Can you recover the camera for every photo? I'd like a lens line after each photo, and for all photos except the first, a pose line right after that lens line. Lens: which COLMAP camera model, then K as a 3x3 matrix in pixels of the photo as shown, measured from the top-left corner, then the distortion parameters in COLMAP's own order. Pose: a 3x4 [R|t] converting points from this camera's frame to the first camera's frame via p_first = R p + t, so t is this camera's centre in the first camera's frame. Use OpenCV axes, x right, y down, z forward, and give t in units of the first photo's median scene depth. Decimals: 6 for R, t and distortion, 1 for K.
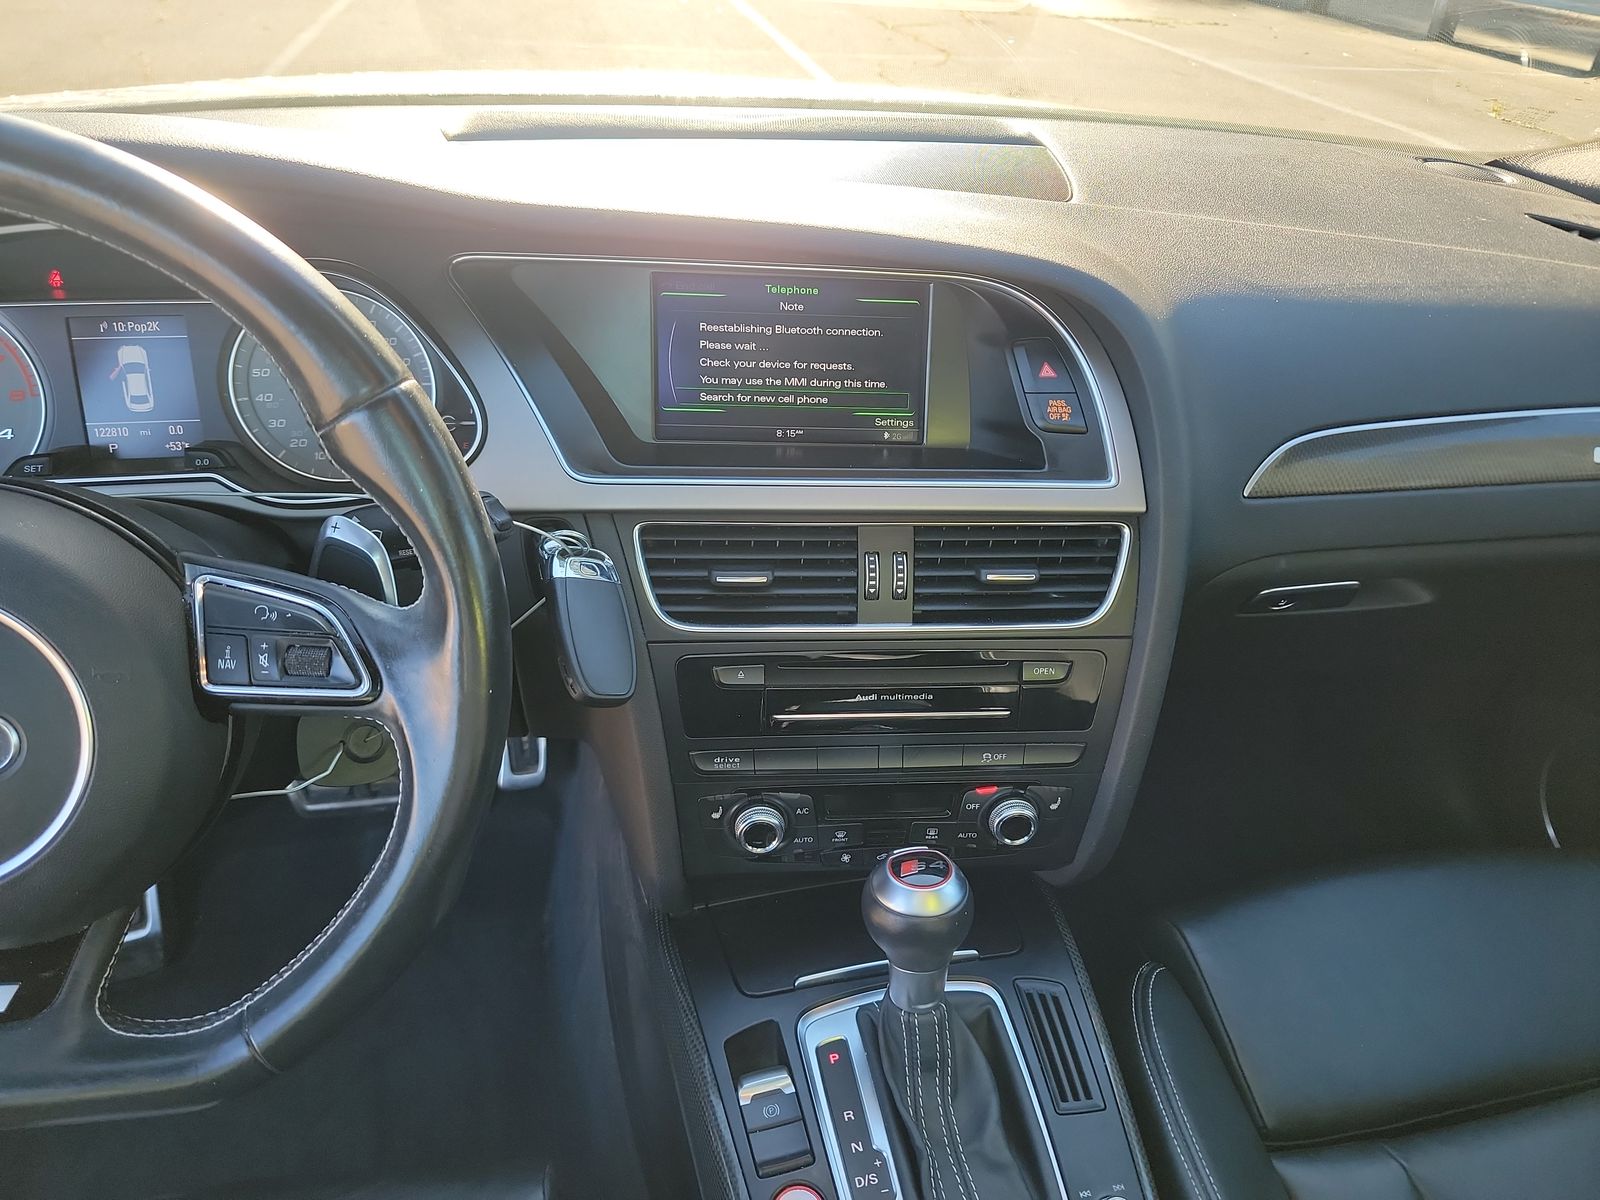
lens RADIAL K [[1223.1, 0, 898.8], [0, 1223.1, 602.9], [0, 0, 1]] dist [0.049892, -0.049163]
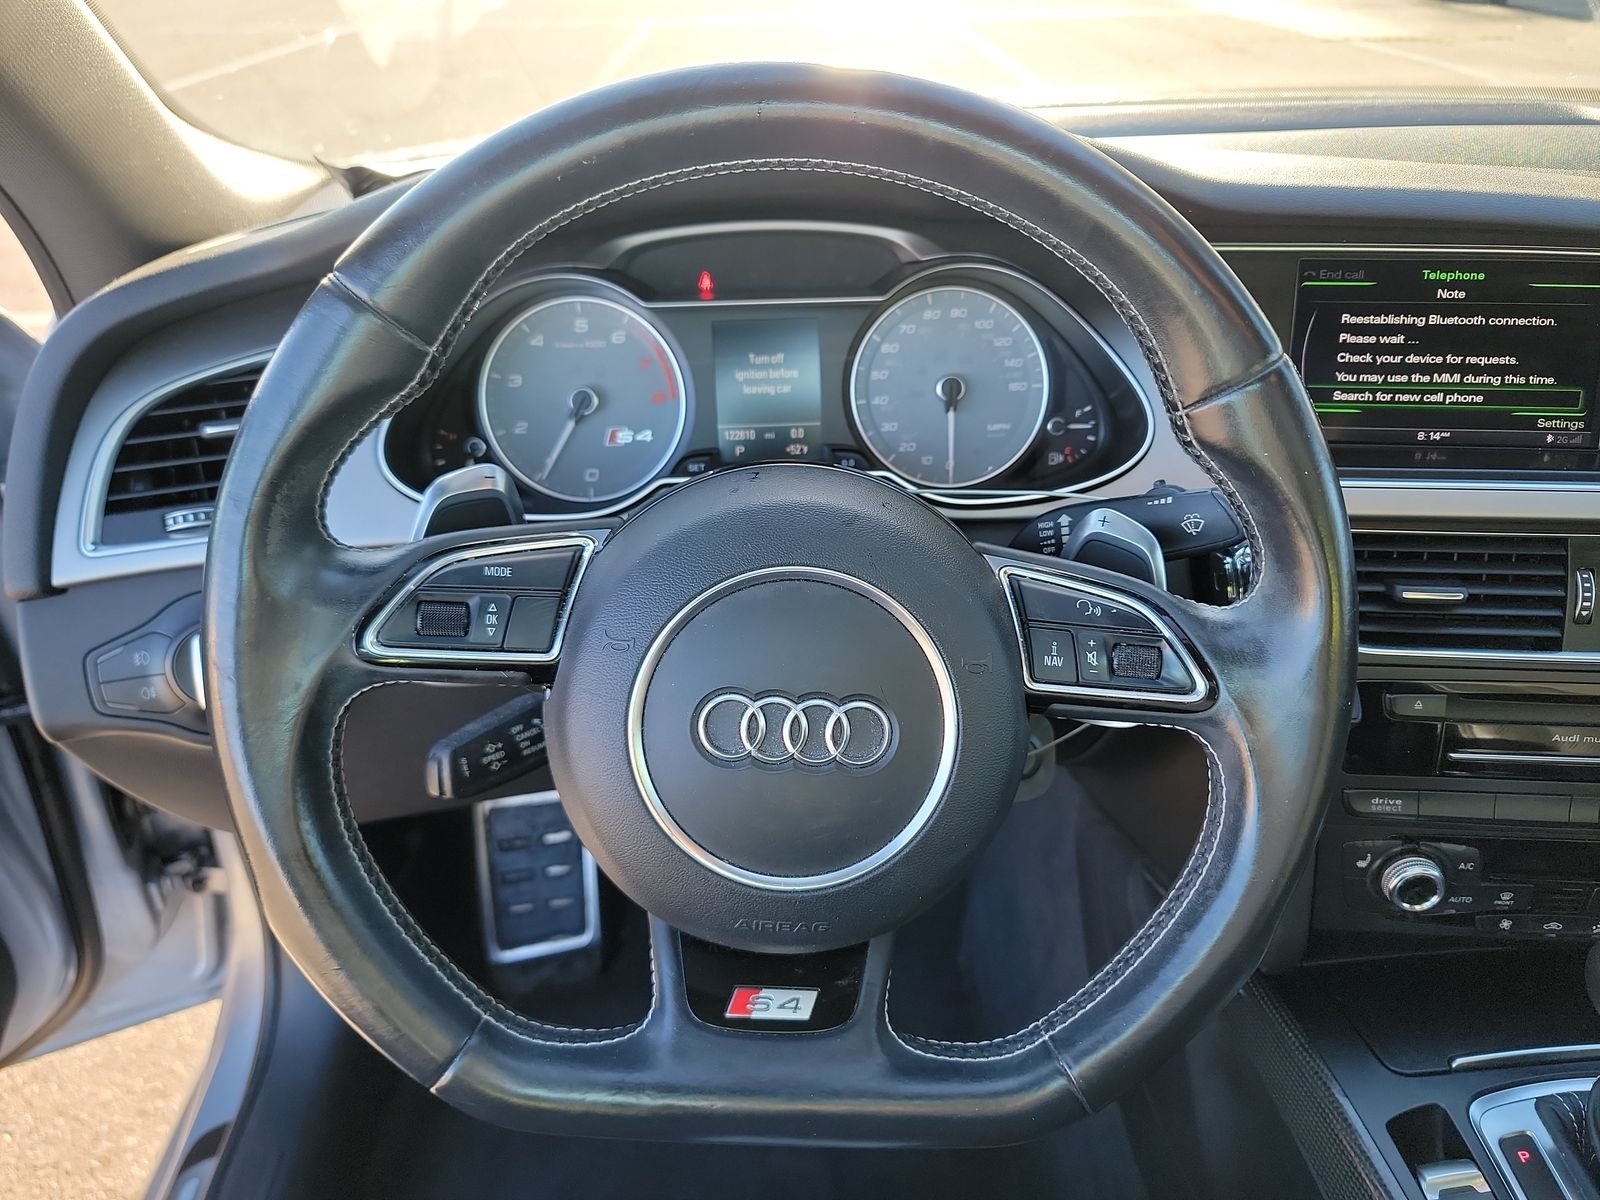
lens RADIAL K [[1223.1, 0, 791.4], [0, 1223.1, 604.1], [0, 0, 1]] dist [0.049892, -0.049163]
pose [[0.981745, 0.025872, -0.188432, -0.389252], [-0.033282, 0.998788, -0.036266, 0.032379], [0.187266, 0.041875, 0.981416, 0.039763]]
